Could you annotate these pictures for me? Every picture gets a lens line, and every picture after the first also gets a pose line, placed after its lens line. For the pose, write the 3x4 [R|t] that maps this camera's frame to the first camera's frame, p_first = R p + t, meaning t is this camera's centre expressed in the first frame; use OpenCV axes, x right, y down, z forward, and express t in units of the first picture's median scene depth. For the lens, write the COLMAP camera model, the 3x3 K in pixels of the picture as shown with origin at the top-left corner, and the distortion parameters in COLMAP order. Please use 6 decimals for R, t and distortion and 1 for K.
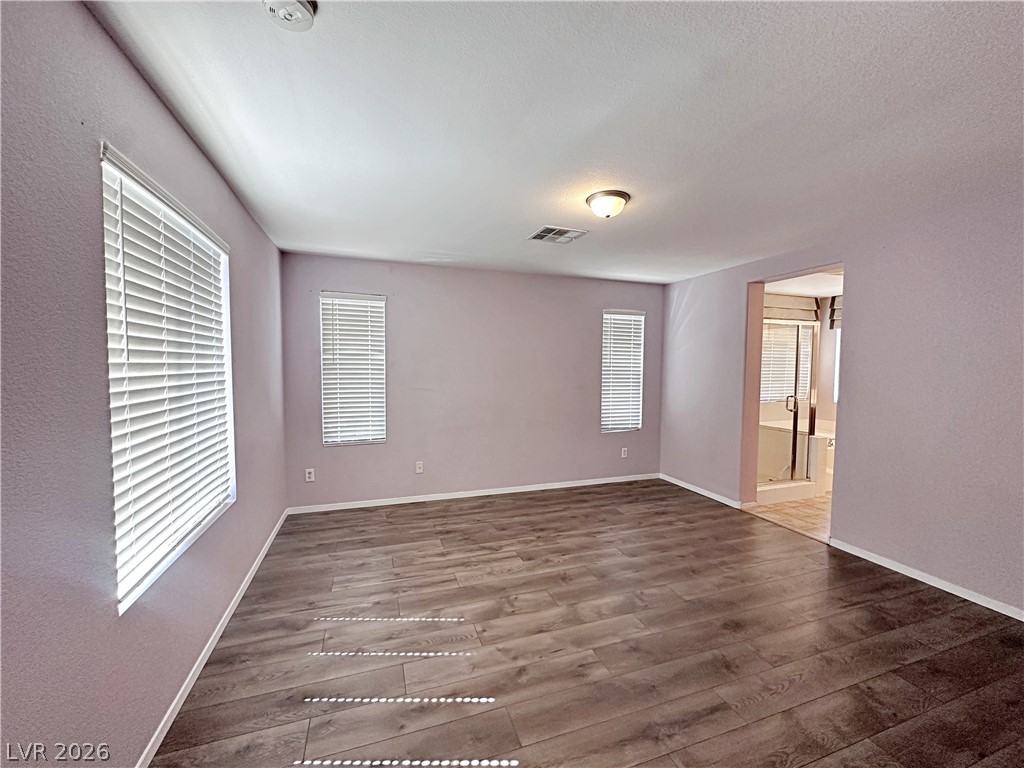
lens RADIAL K [[418.5, 0, 511.5], [0, 418.5, 384.9], [0, 0, 1]] dist [-0.004692, -0.000003]
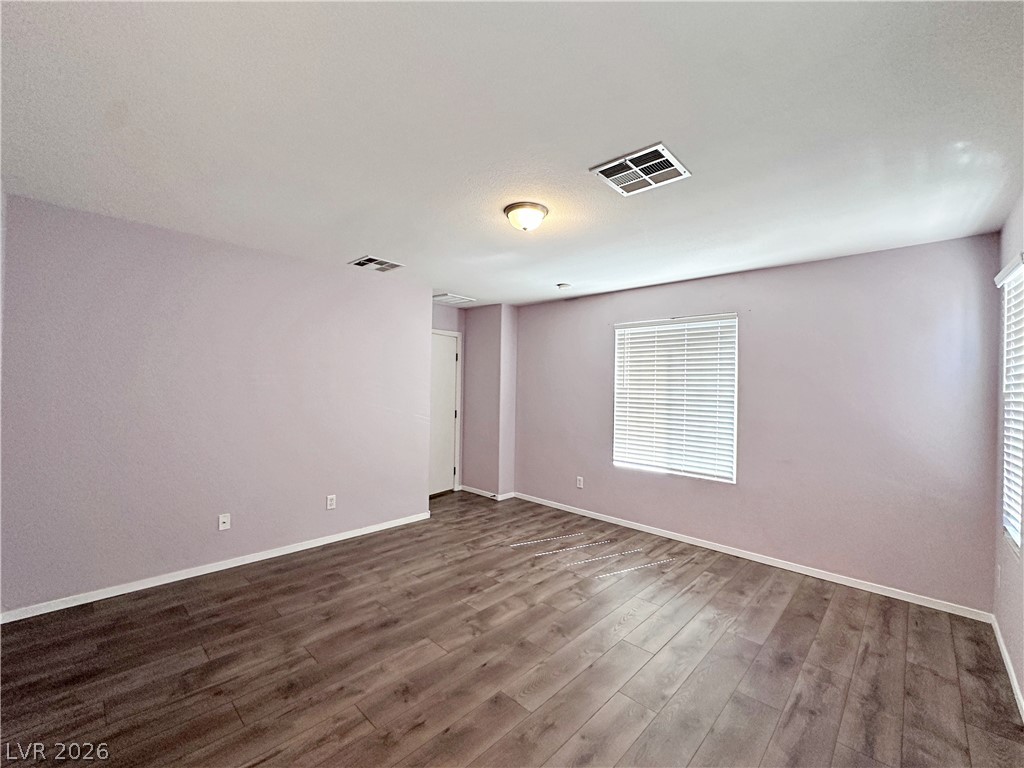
lens RADIAL K [[418.5, 0, 511.5], [0, 418.5, 384.9], [0, 0, 1]] dist [-0.004692, -0.000003]
pose [[-0.891020, -0.030400, -0.452945, 0.684064], [-0.051988, 0.998024, 0.035286, -0.077170], [0.450977, 0.054989, -0.890840, 1.865215]]
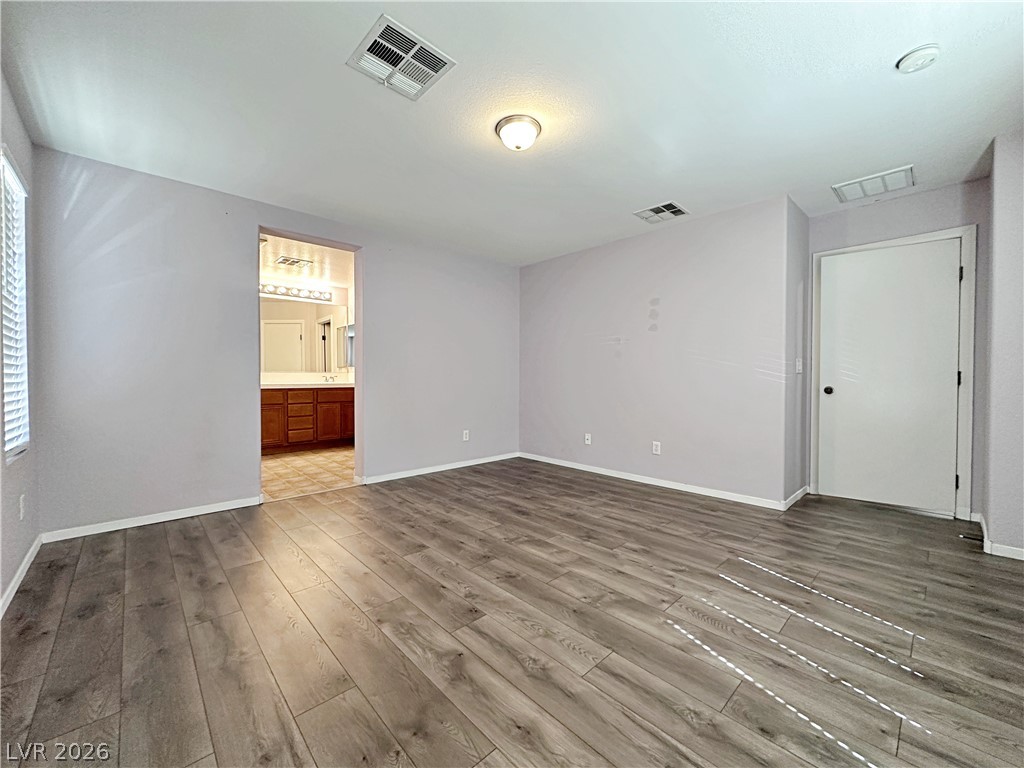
lens RADIAL K [[407.5, 0, 515.6], [0, 407.5, 381.7], [0, 0, 1]] dist [-0.003277, -0.000442]
pose [[-0.416510, -0.020942, 0.908890, -0.606886], [0.042640, 0.998184, 0.042540, 0.079549], [-0.908131, 0.056473, -0.414860, 1.407130]]
